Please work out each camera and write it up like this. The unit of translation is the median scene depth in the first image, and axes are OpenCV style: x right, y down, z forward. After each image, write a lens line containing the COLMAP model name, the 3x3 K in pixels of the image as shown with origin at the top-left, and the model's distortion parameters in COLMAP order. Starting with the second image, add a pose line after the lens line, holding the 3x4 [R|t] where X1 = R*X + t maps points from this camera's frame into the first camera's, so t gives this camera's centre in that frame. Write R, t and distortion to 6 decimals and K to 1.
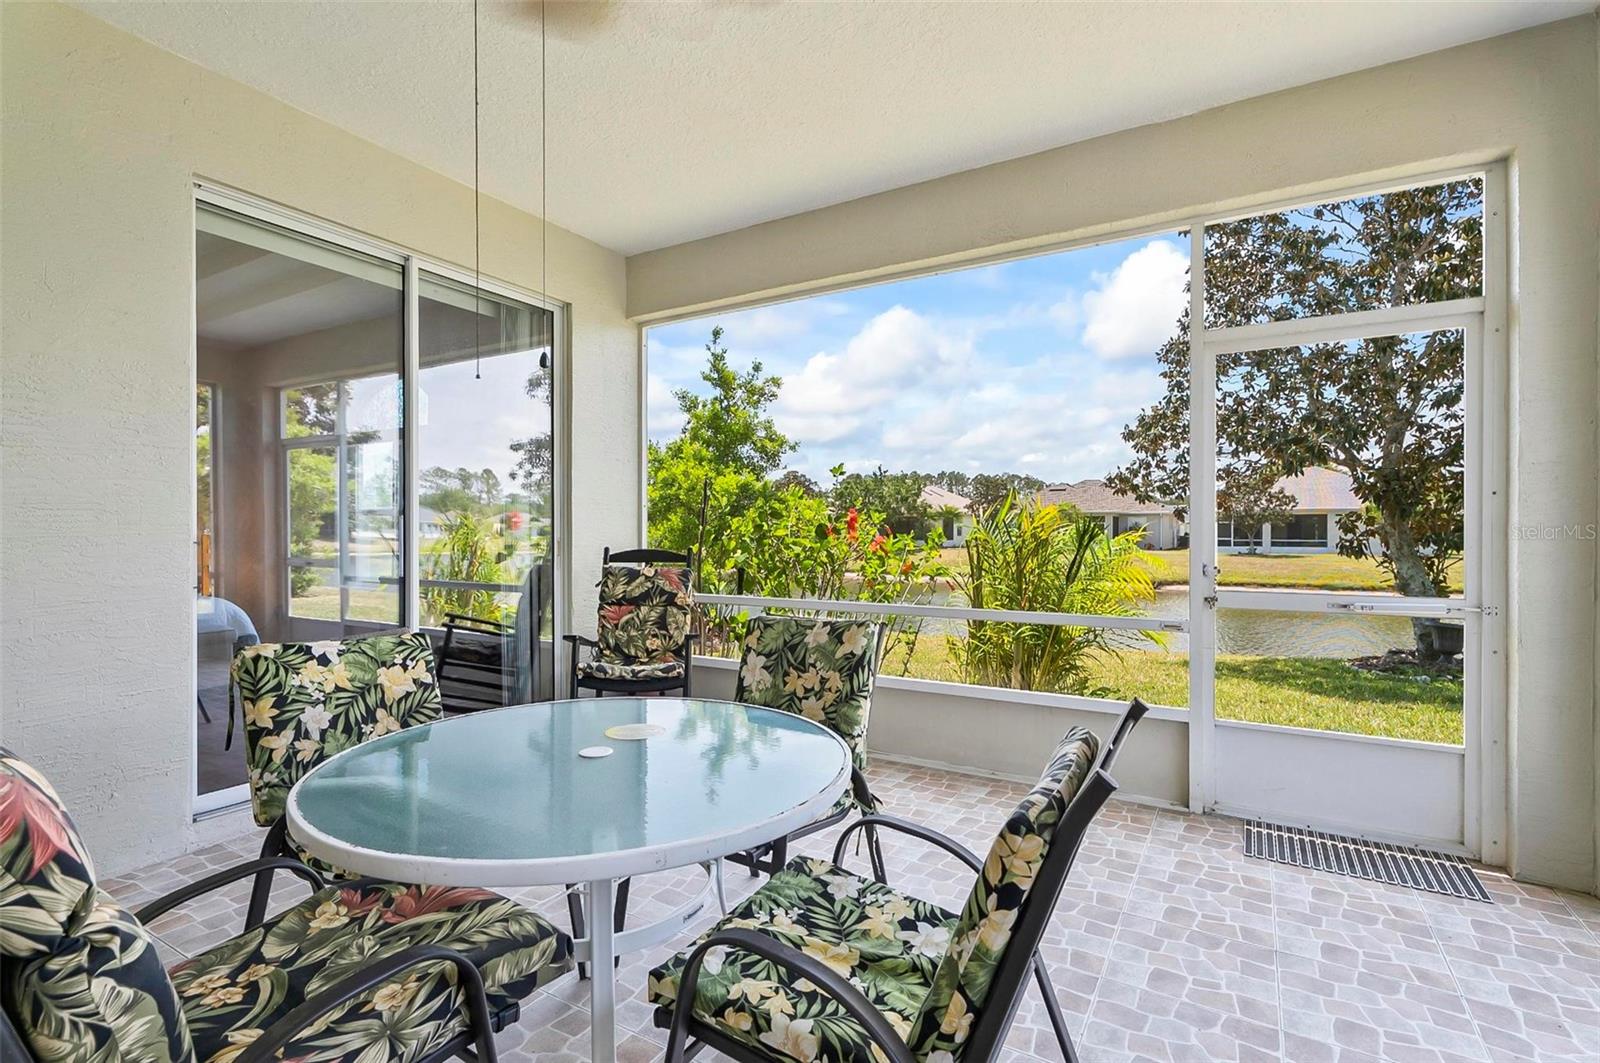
lens RADIAL K [[742.5, 0, 791.2], [0, 742.5, 541.7], [0, 0, 1]] dist [0.003274, -0.001332]
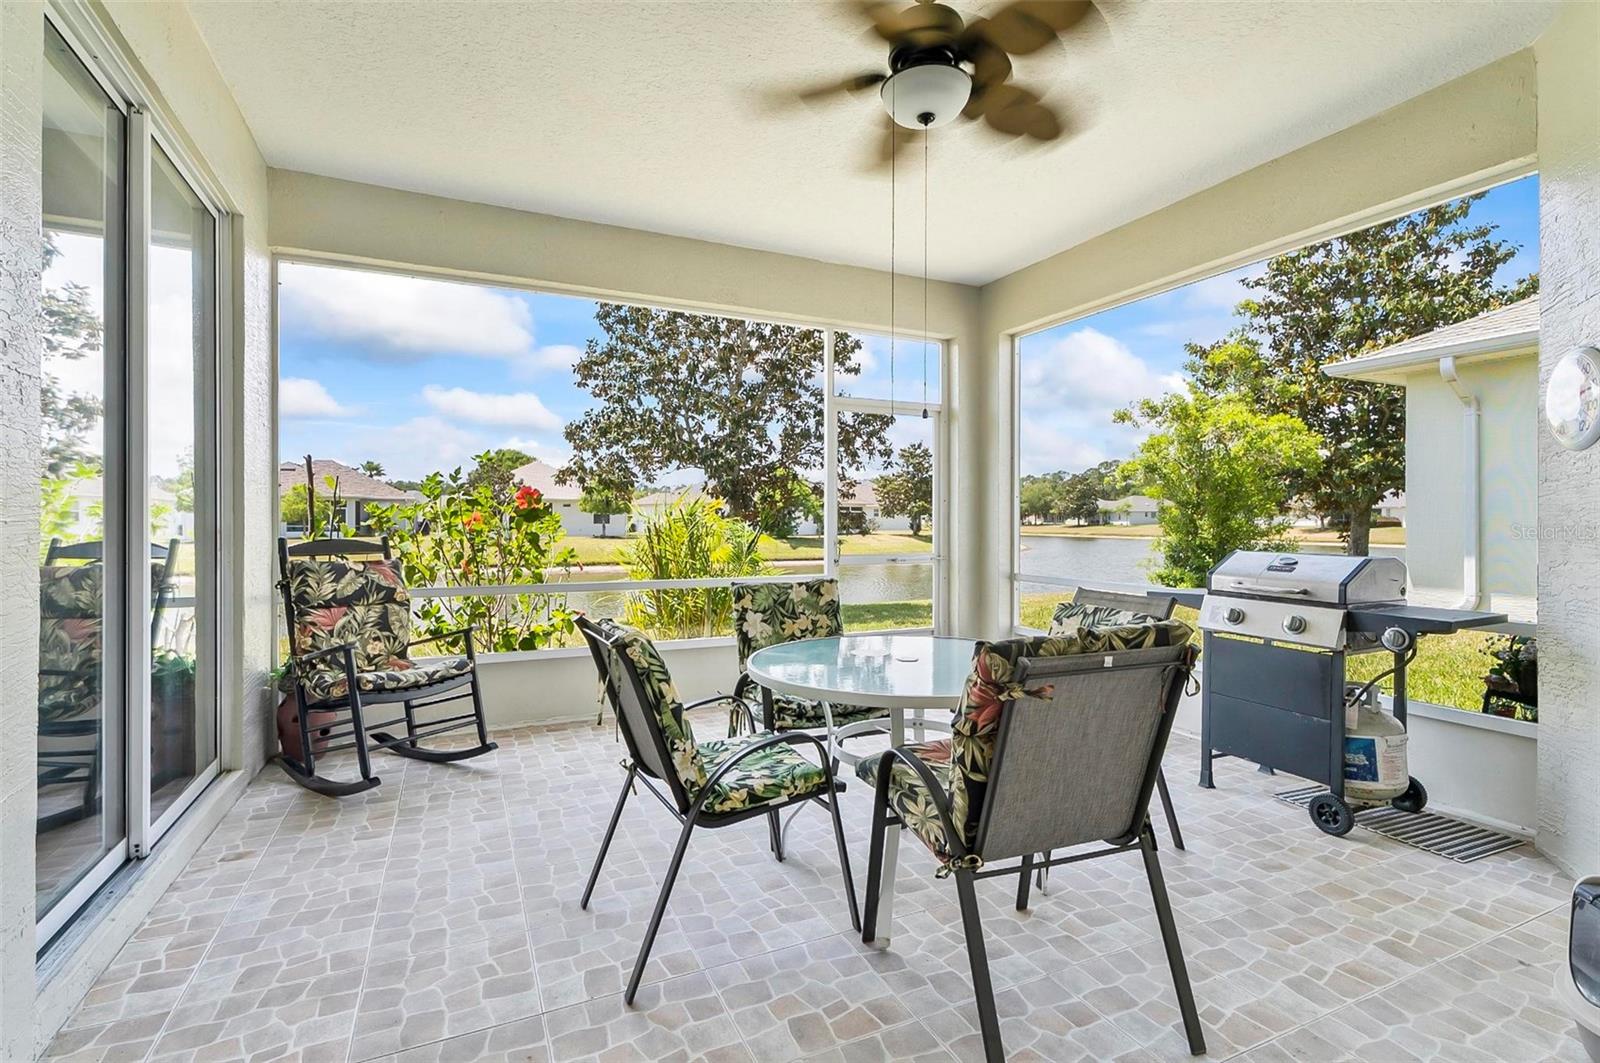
lens RADIAL K [[742.5, 0, 798.1], [0, 742.5, 531.2], [0, 0, 1]] dist [0.003274, -0.001332]
pose [[0.586927, -0.016313, 0.809475, -0.594758], [0.011016, 0.999865, 0.012162, -0.003759], [-0.809565, 0.001779, 0.587028, 0.094368]]
